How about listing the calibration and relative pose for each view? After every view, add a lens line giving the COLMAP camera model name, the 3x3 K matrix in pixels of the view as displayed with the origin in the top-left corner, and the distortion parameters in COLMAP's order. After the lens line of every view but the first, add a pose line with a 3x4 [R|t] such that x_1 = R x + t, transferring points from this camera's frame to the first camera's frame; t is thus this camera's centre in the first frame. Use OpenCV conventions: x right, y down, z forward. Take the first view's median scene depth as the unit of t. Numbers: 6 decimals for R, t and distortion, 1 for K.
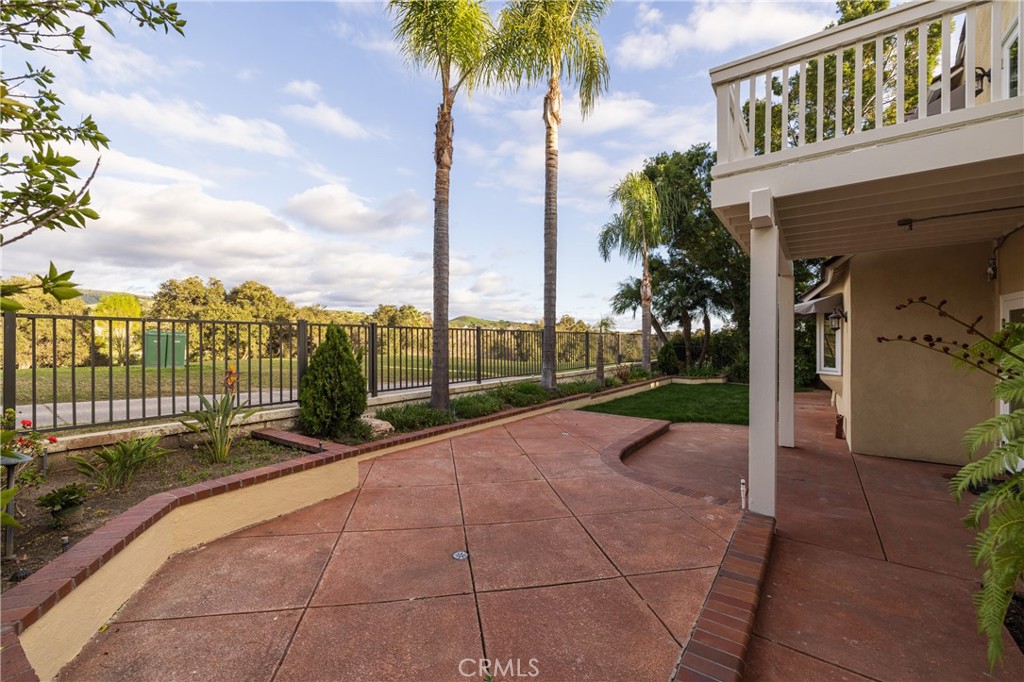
lens RADIAL K [[438.6, 0, 512.0], [0, 438.6, 341.0], [0, 0, 1]] dist [0.000803, 0.000154]
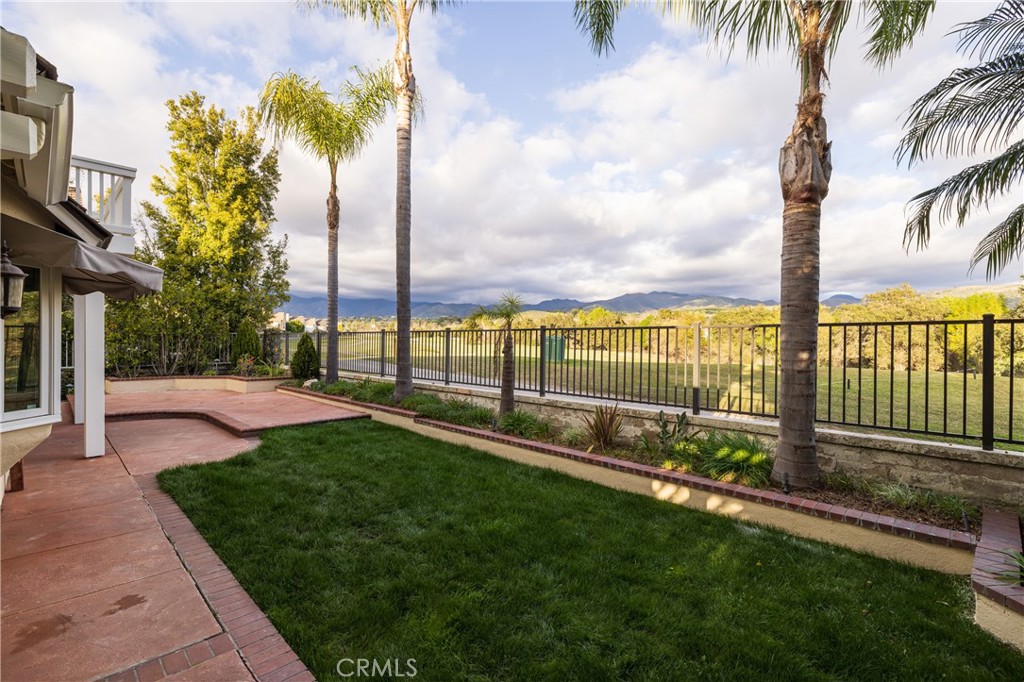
lens RADIAL K [[453.4, 0, 512.0], [0, 453.4, 341.0], [0, 0, 1]] dist [-0.000546, -0.000032]
pose [[-0.154391, -0.005288, -0.987996, 0.662001], [-0.007769, 0.999961, -0.004138, -0.000661], [0.987979, 0.007037, -0.154426, 0.939347]]
